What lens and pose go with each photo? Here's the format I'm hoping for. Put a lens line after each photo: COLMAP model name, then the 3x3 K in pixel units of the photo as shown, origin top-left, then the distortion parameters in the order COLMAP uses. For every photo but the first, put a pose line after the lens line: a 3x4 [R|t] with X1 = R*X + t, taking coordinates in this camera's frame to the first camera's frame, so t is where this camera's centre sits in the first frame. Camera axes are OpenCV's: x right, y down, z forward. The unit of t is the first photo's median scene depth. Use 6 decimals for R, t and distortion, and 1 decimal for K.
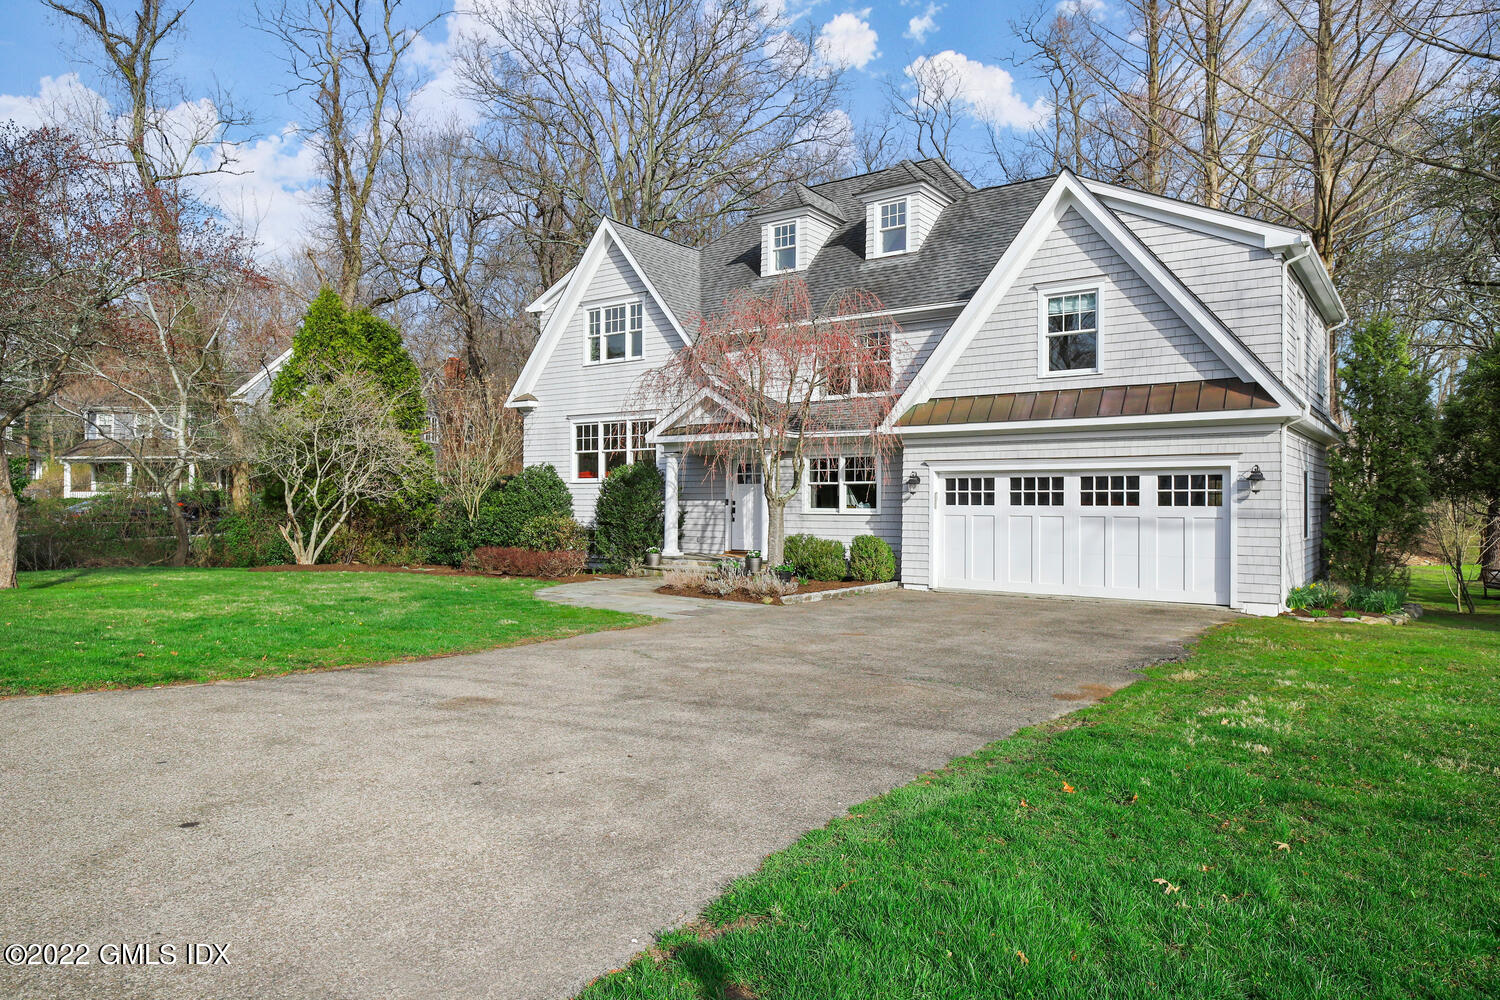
lens RADIAL K [[774.3, 0, 750.0], [0, 774.3, 500.0], [0, 0, 1]] dist [-0.012602, -0.017802]
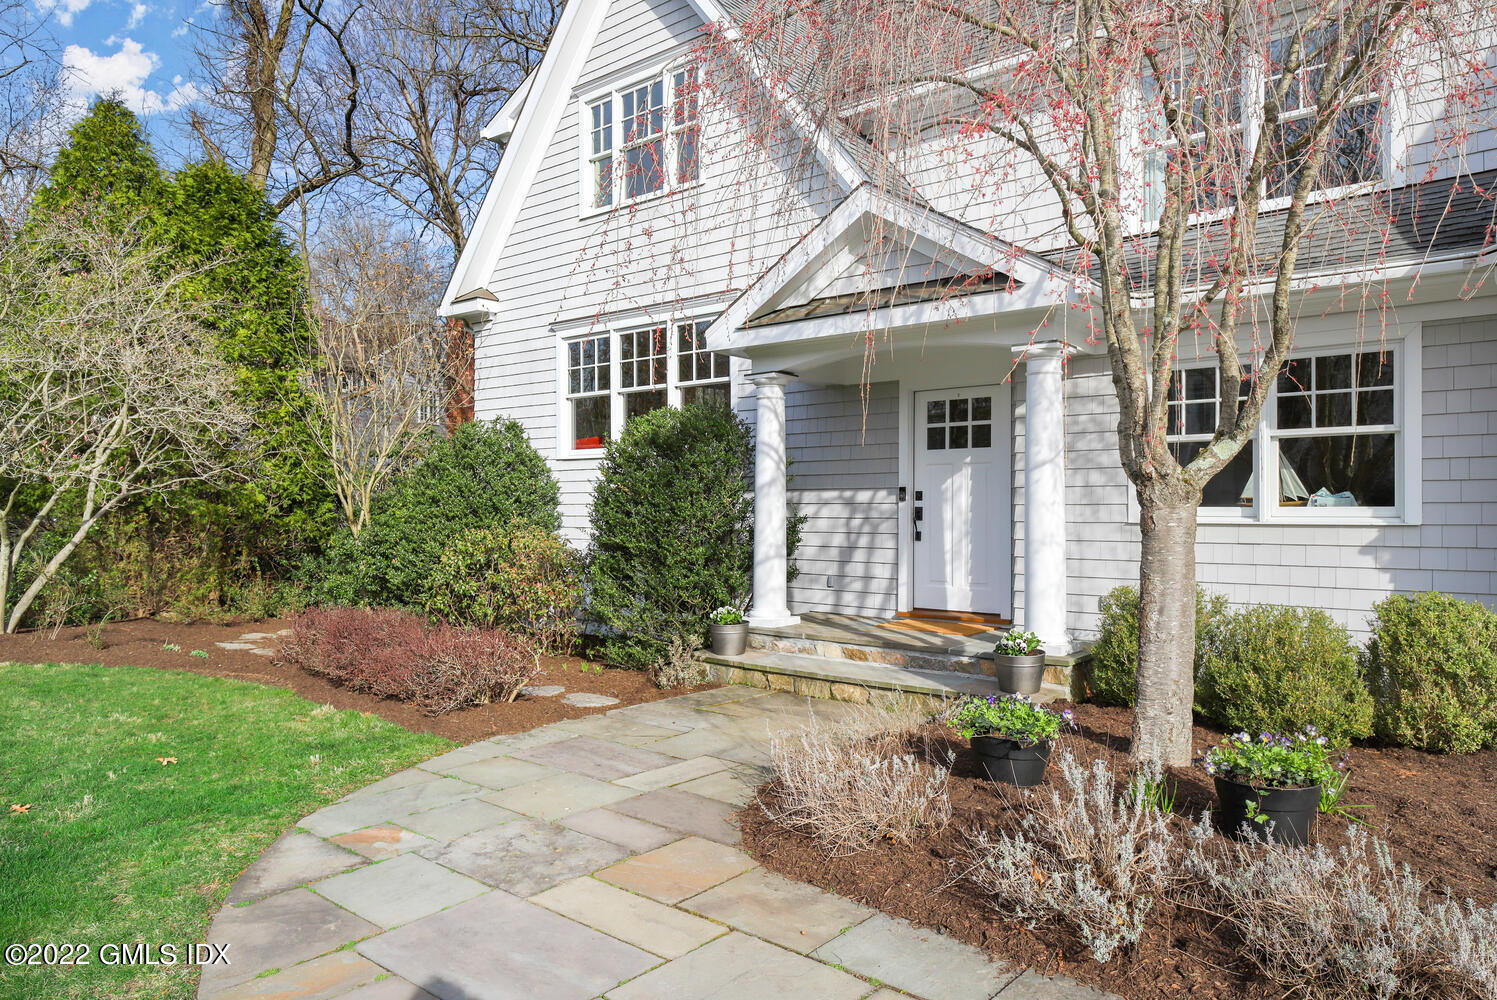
lens RADIAL K [[772.7, 0, 748.5], [0, 772.7, 500.0], [0, 0, 1]] dist [-0.012602, -0.017802]
pose [[0.996277, -0.007460, -0.085891, -0.075360], [0.007476, 0.999972, -0.000131, 0.005385], [0.085889, -0.000512, 0.996305, 0.570157]]
